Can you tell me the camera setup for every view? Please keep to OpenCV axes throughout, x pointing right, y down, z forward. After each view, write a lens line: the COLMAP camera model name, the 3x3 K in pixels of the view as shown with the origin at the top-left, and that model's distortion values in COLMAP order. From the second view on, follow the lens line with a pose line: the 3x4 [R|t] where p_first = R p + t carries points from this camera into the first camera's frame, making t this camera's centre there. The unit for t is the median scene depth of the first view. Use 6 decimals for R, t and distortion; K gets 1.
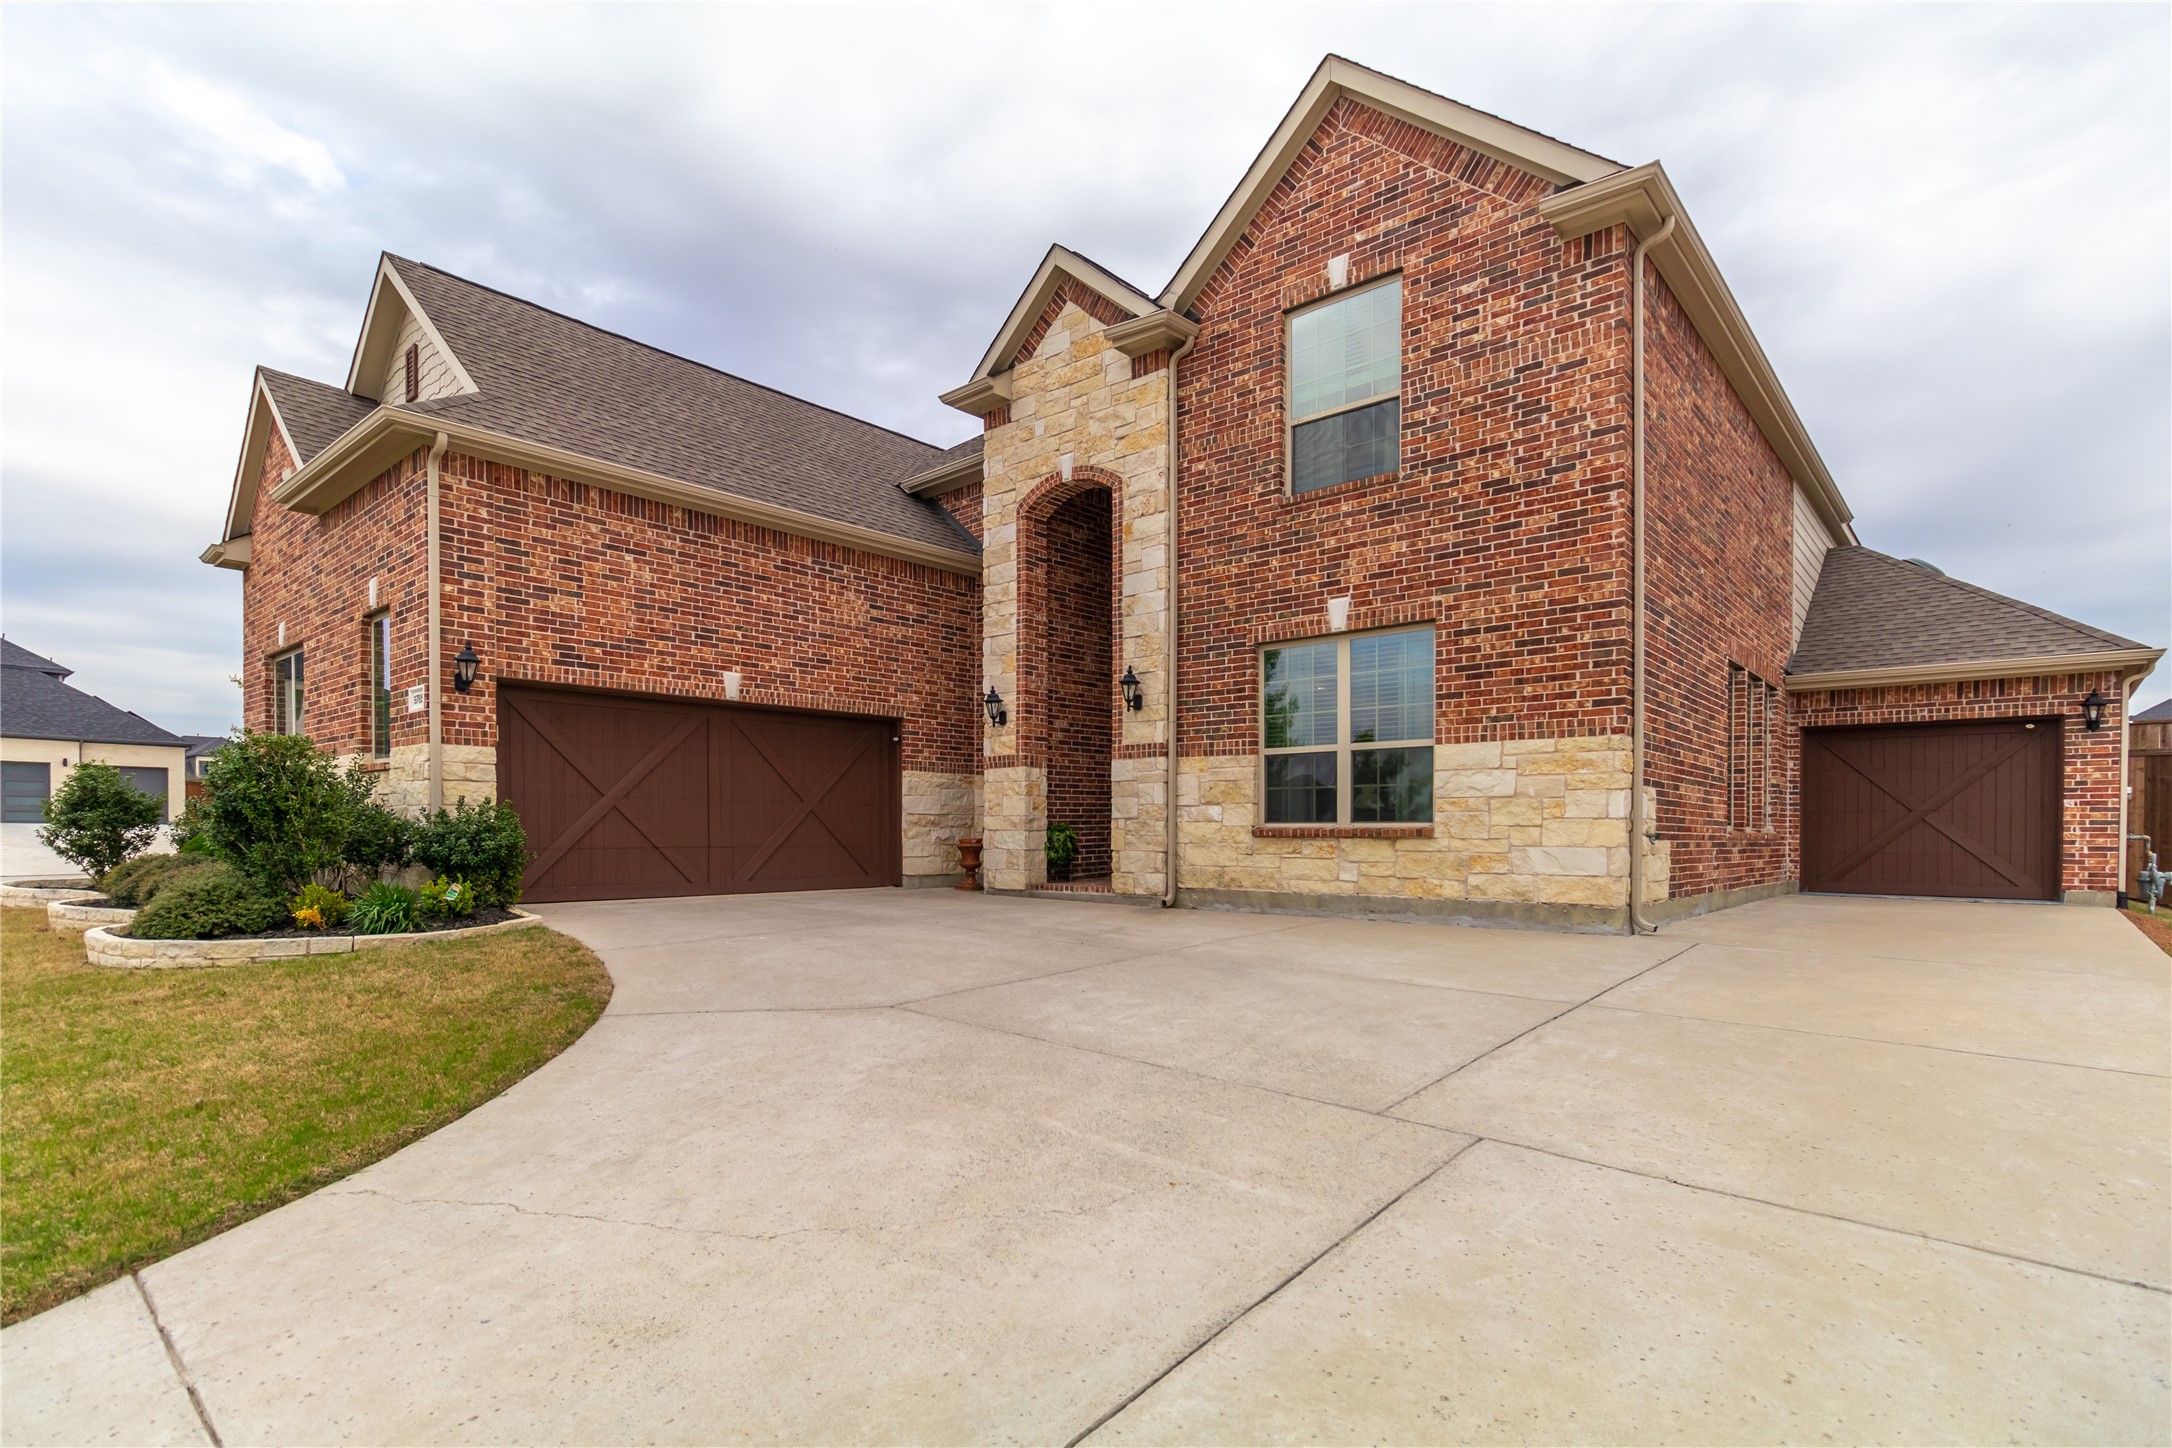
lens RADIAL K [[1088.5, 0, 1039.8], [0, 1088.5, 853.2], [0, 0, 1]] dist [0.000603, 0.000234]
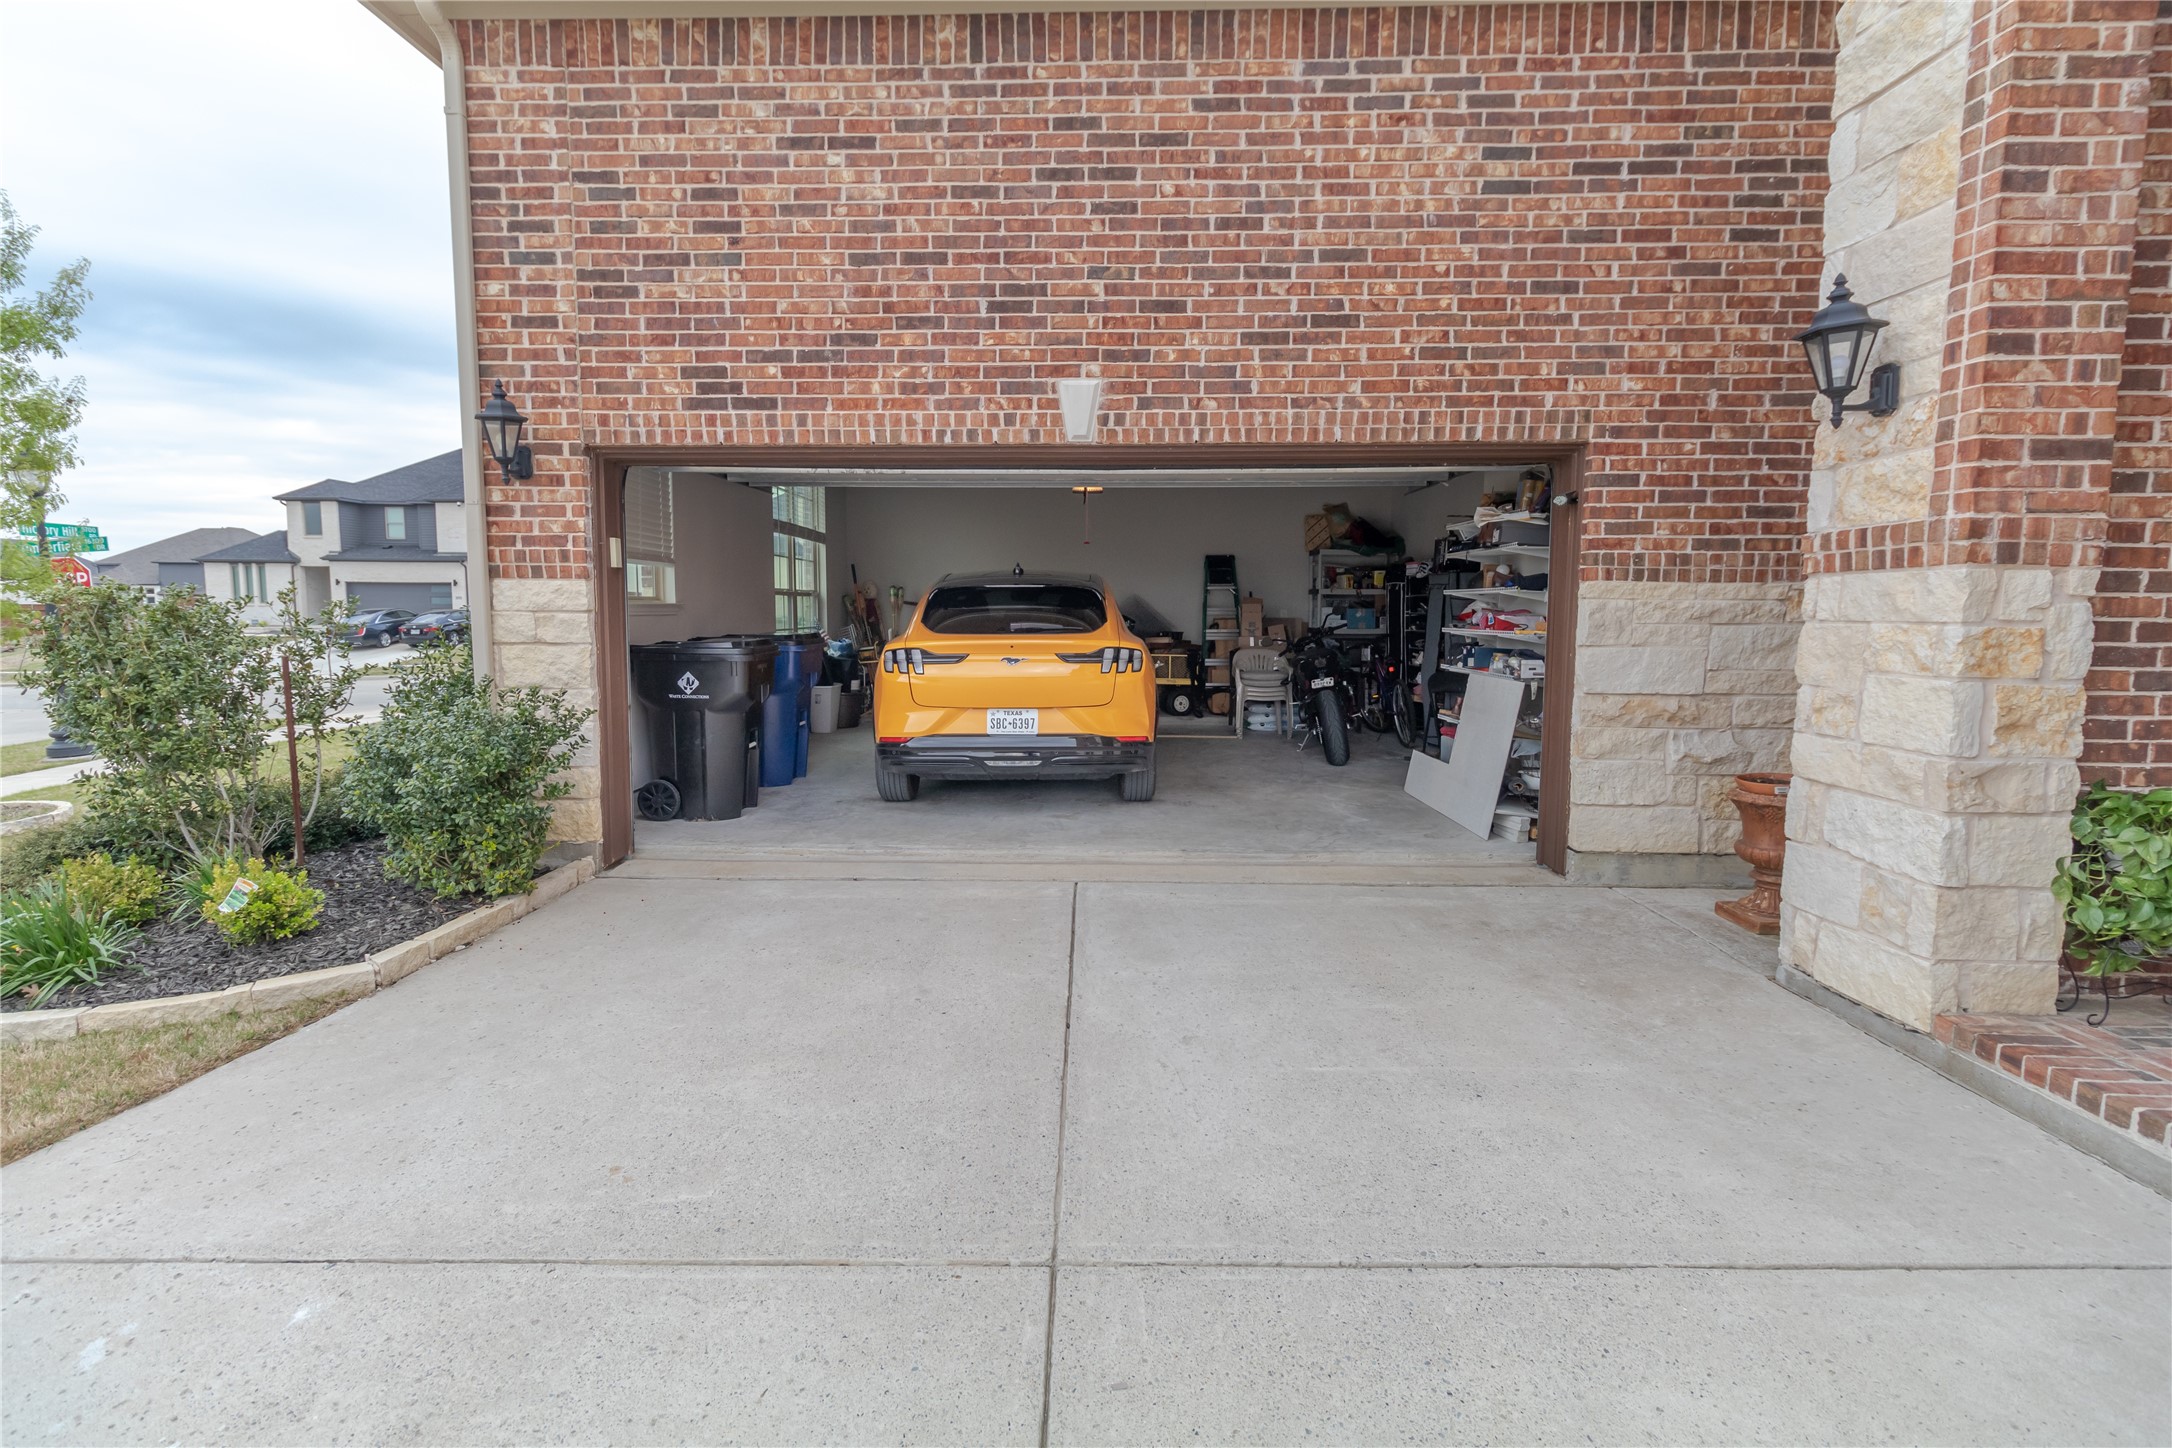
lens RADIAL K [[999.6, 0, 1078.4], [0, 999.6, 703.2], [0, 0, 1]] dist [0.002135, 0.000626]
pose [[0.660998, 0.066077, -0.747473, 0.030958], [-0.014529, 0.997056, 0.075292, -0.073253], [0.750247, -0.038908, 0.660012, 0.810322]]
